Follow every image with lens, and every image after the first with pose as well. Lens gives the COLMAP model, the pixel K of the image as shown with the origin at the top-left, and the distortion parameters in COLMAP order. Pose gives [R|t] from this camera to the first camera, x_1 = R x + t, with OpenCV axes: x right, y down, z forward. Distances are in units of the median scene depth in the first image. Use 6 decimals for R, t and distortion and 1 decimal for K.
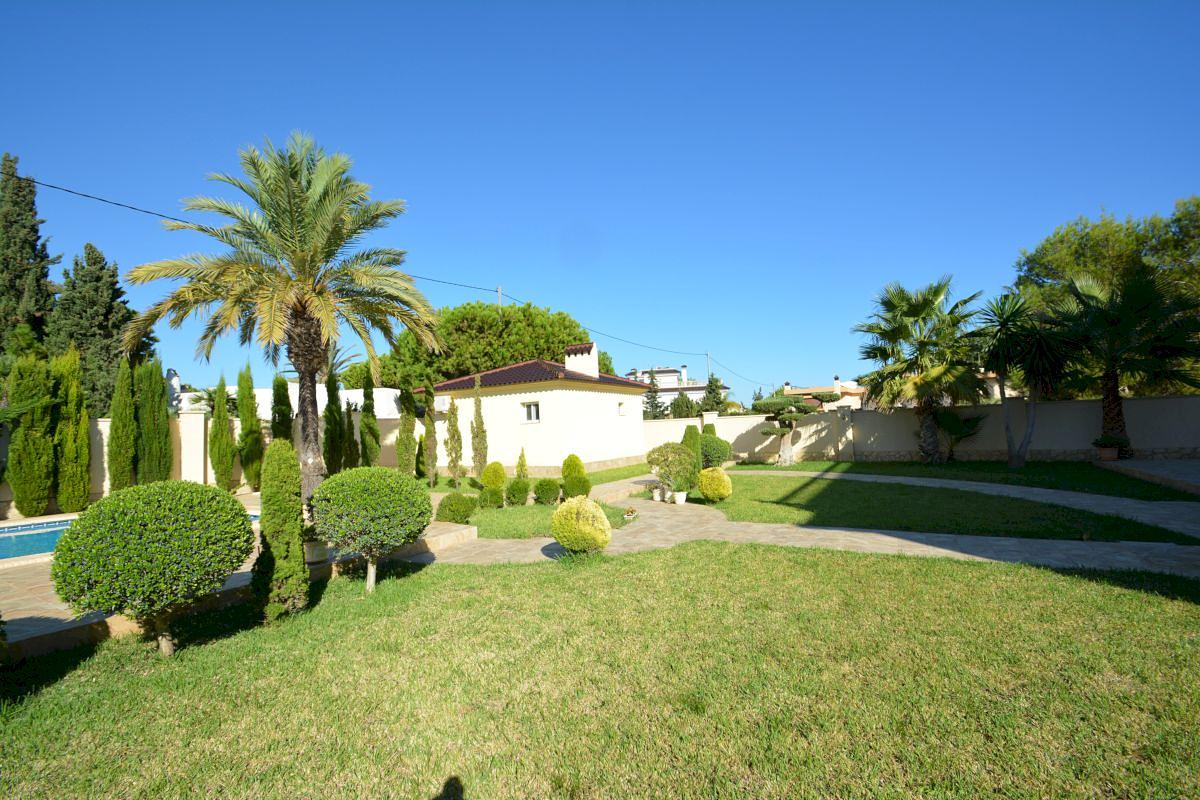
lens RADIAL K [[517.7, 0, 600.0], [0, 517.7, 400.0], [0, 0, 1]] dist [0.018358, -0.000002]
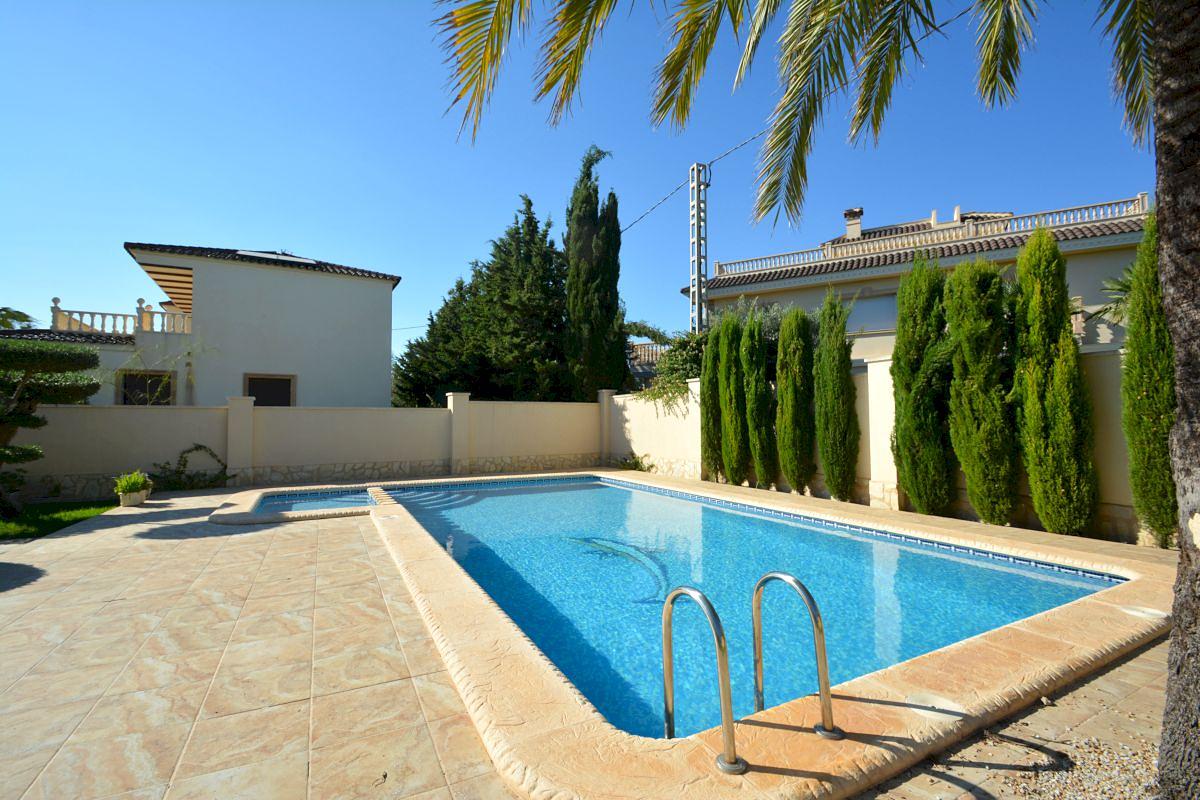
lens RADIAL K [[526.7, 0, 600.2], [0, 526.7, 419.5], [0, 0, 1]] dist [0.017156, -0.000046]
pose [[-0.492282, 0.045020, -0.869271, -0.315877], [0.074742, 0.997159, 0.009316, 0.061289], [0.867221, -0.060385, -0.494249, 0.868924]]
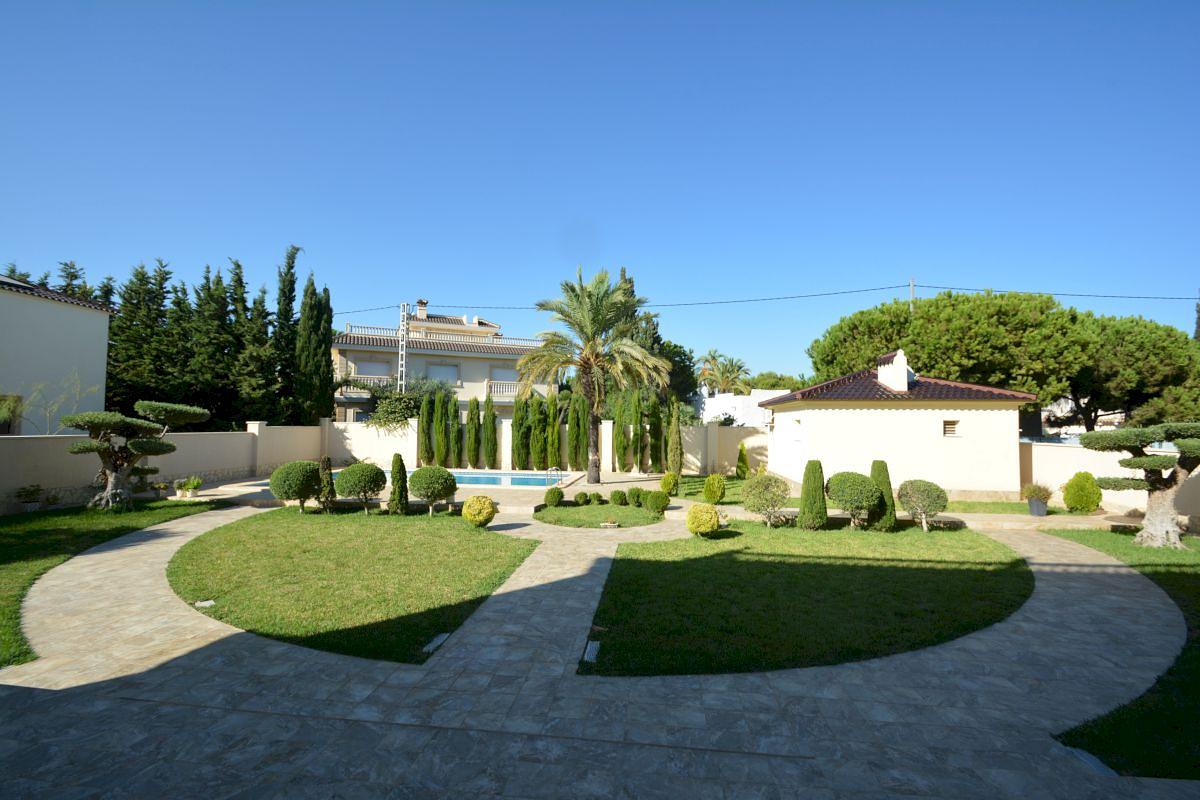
lens RADIAL K [[517.7, 0, 600.0], [0, 517.7, 400.0], [0, 0, 1]] dist [0.018358, -0.000002]
pose [[0.413859, 0.001820, -0.910339, 0.905927], [0.021257, 0.999706, 0.011663, -0.081282], [0.910093, -0.024178, 0.413698, 0.335955]]
